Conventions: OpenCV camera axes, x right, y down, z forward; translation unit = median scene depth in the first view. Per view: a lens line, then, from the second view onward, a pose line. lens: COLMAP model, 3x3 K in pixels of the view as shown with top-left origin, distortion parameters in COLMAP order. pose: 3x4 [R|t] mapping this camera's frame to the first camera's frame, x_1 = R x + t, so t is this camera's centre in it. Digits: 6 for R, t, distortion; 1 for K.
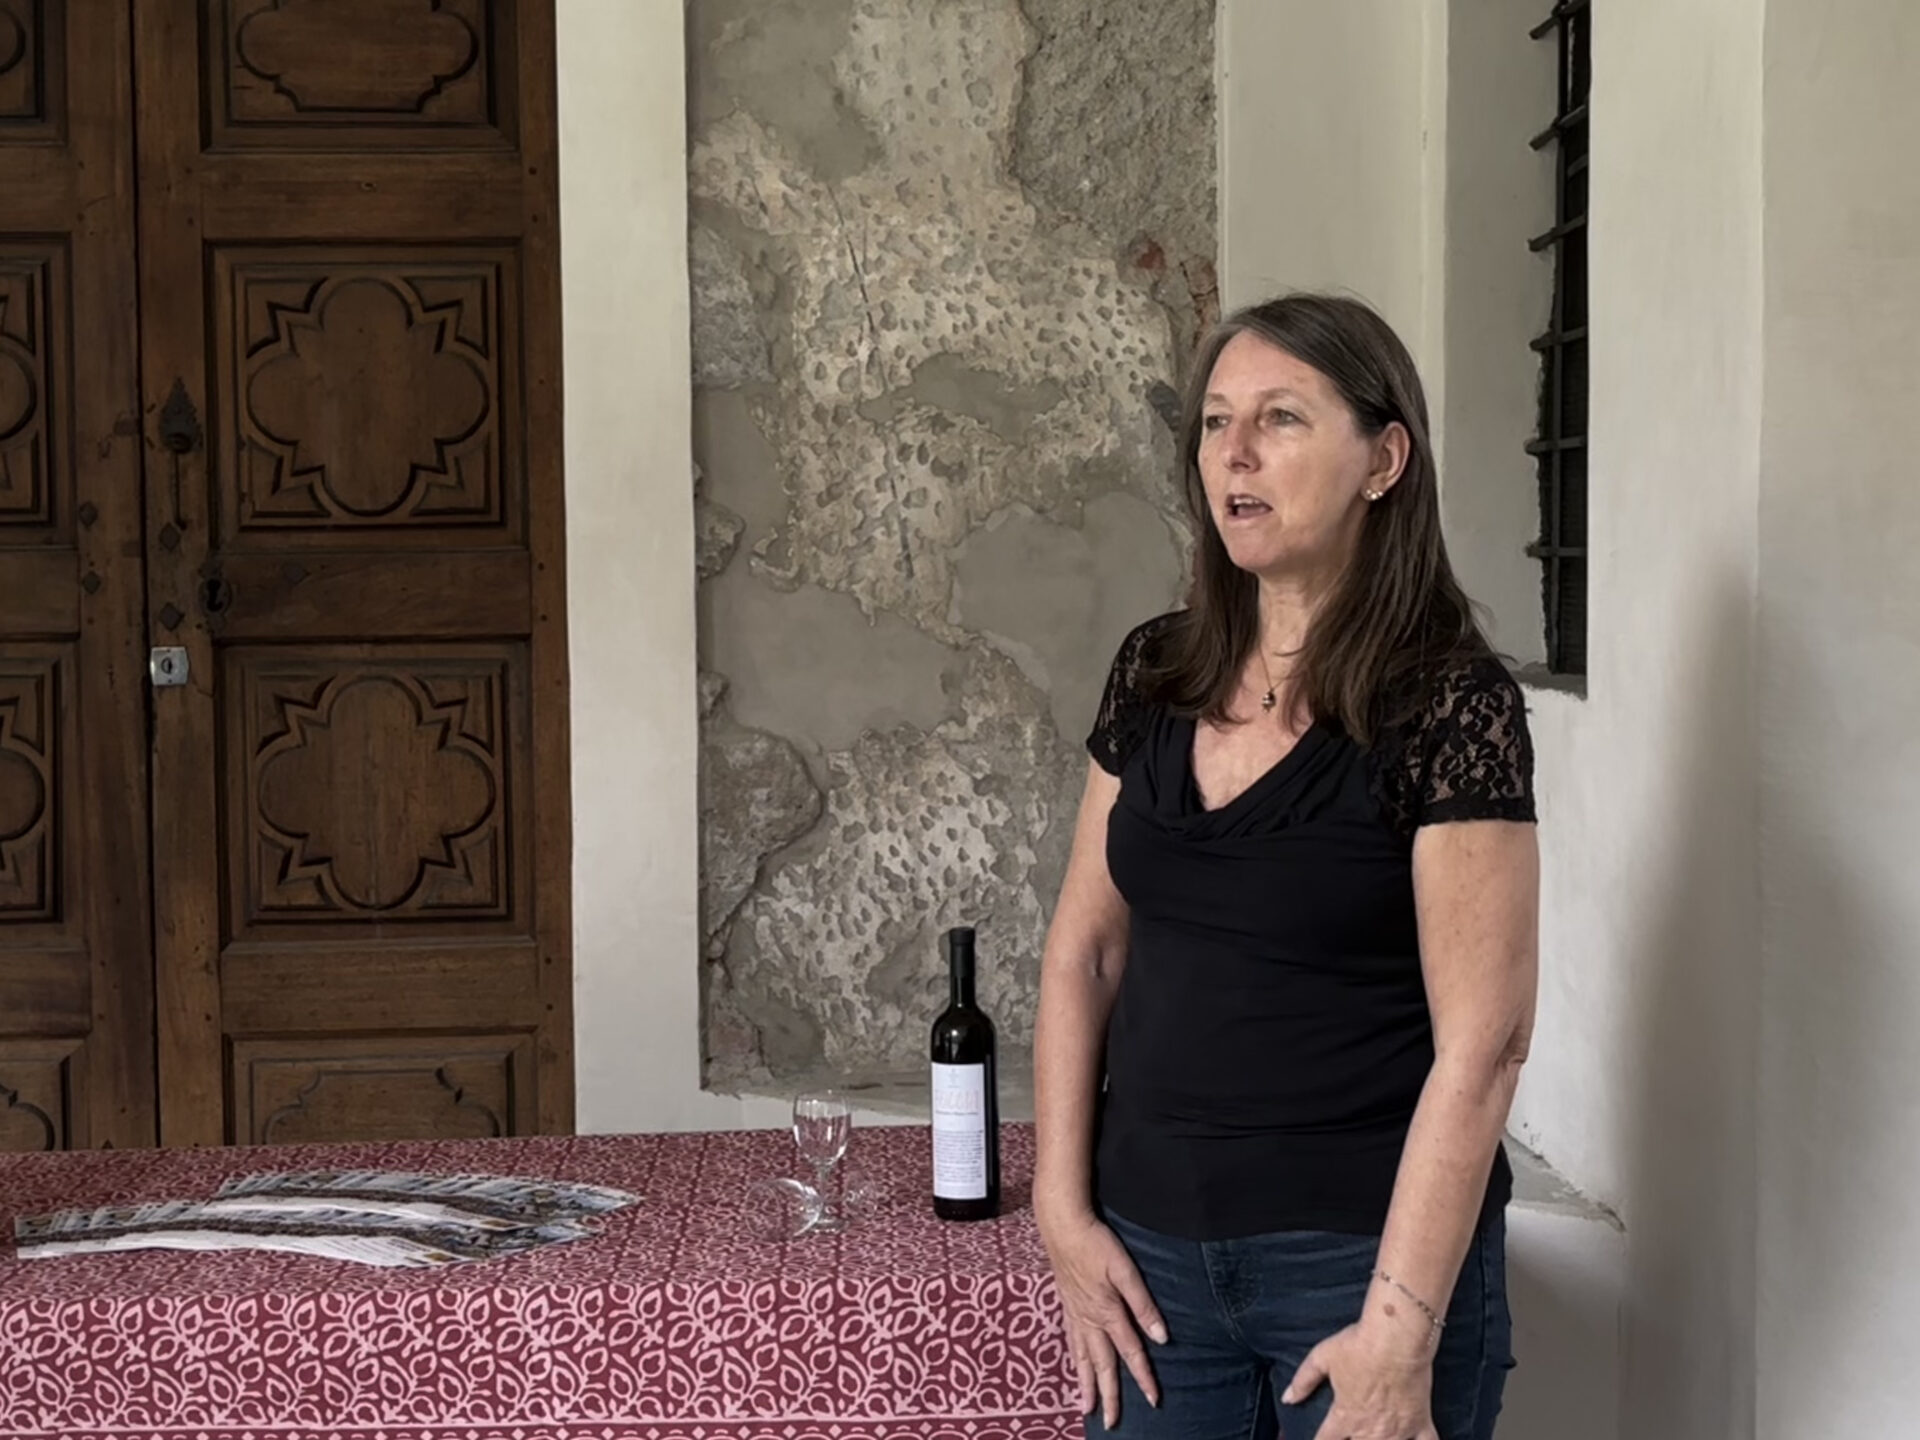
lens RADIAL K [[2835.9, 0, 971.5], [0, 2835.9, 694.6], [0, 0, 1]] dist [0.274293, -1.204213]
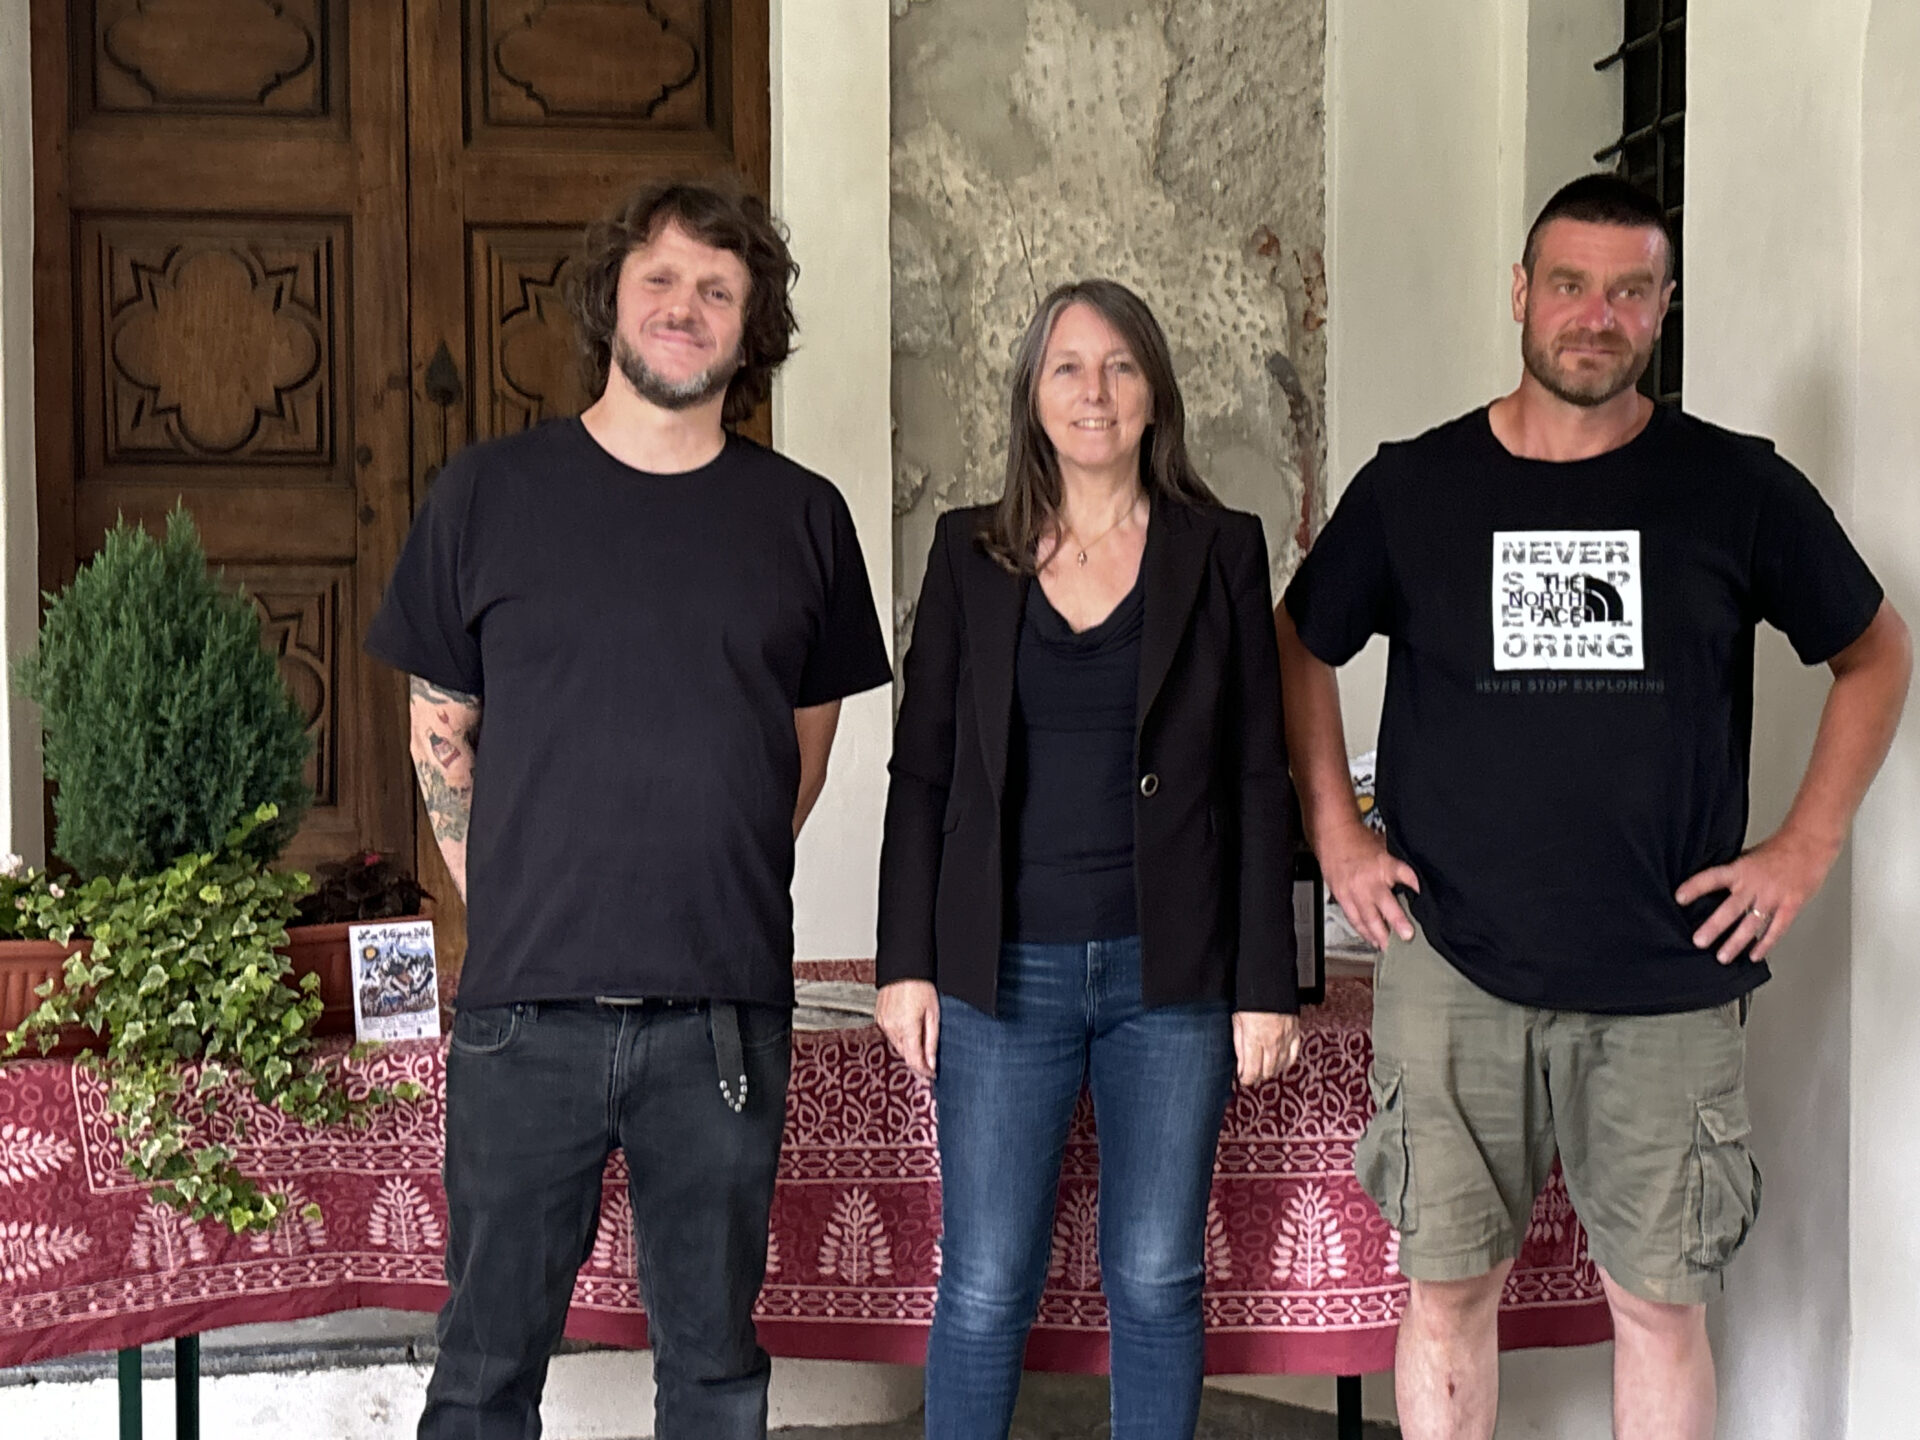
lens RADIAL K [[2816.9, 0, 961.9], [0, 2816.9, 709.2], [0, 0, 1]] dist [0.271323, -1.277523]
pose [[0.998066, 0.004436, 0.062009, -0.138499], [-0.004781, 0.999974, 0.005416, 0.033507], [-0.061983, -0.005702, 0.998061, -0.174128]]
